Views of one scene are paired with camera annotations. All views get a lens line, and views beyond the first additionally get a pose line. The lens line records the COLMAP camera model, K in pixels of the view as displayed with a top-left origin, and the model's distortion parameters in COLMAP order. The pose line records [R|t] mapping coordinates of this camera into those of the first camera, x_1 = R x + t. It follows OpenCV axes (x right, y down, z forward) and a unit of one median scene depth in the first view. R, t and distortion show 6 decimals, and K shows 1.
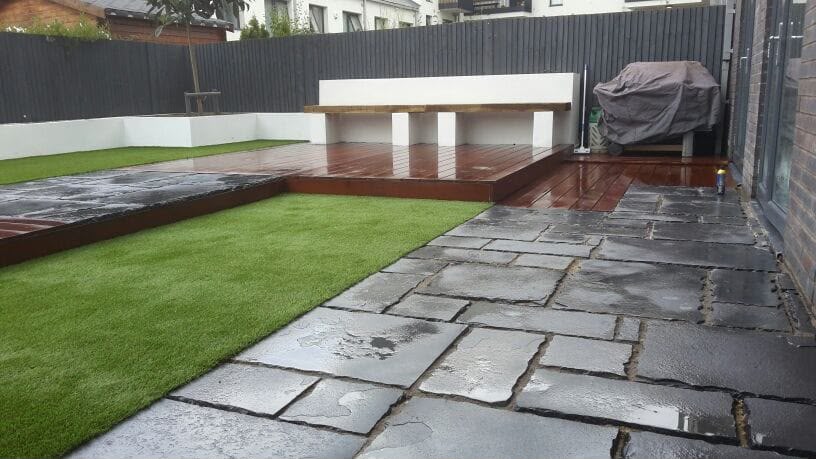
lens RADIAL K [[646.6, 0, 408.0], [0, 646.6, 229.5], [0, 0, 1]] dist [-0.013190, -0.008636]
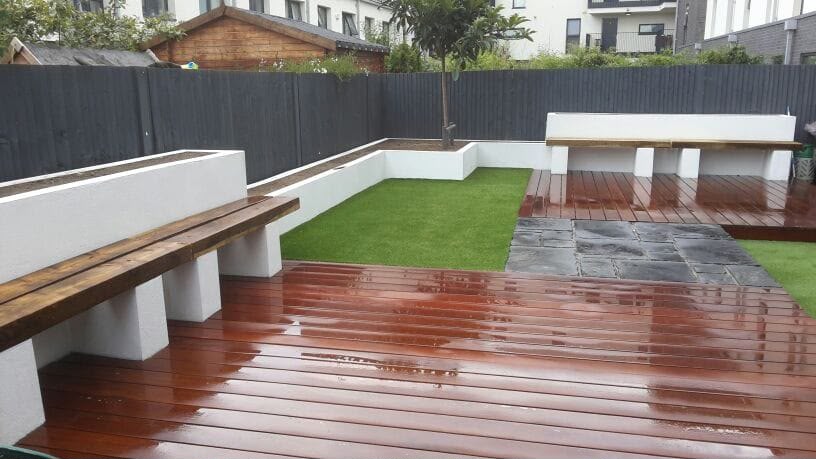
lens RADIAL K [[646.6, 0, 408.0], [0, 646.6, 229.5], [0, 0, 1]] dist [-0.013190, -0.008636]
pose [[0.983819, -0.028603, 0.176866, -0.603078], [0.024519, 0.999381, 0.025232, -0.072581], [-0.177478, -0.020487, 0.983911, -0.042454]]
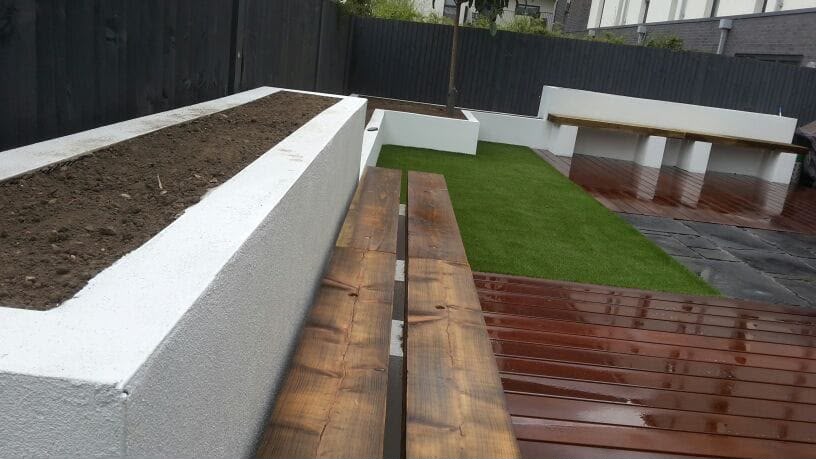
lens RADIAL K [[652.0, 0, 408.0], [0, 652.0, 229.5], [0, 0, 1]] dist [0.002487, 0.001567]
pose [[0.908812, 0.018223, 0.416808, -0.786504], [-0.055643, 0.995415, 0.077804, -0.086284], [-0.413479, -0.093902, 0.905659, 0.188364]]
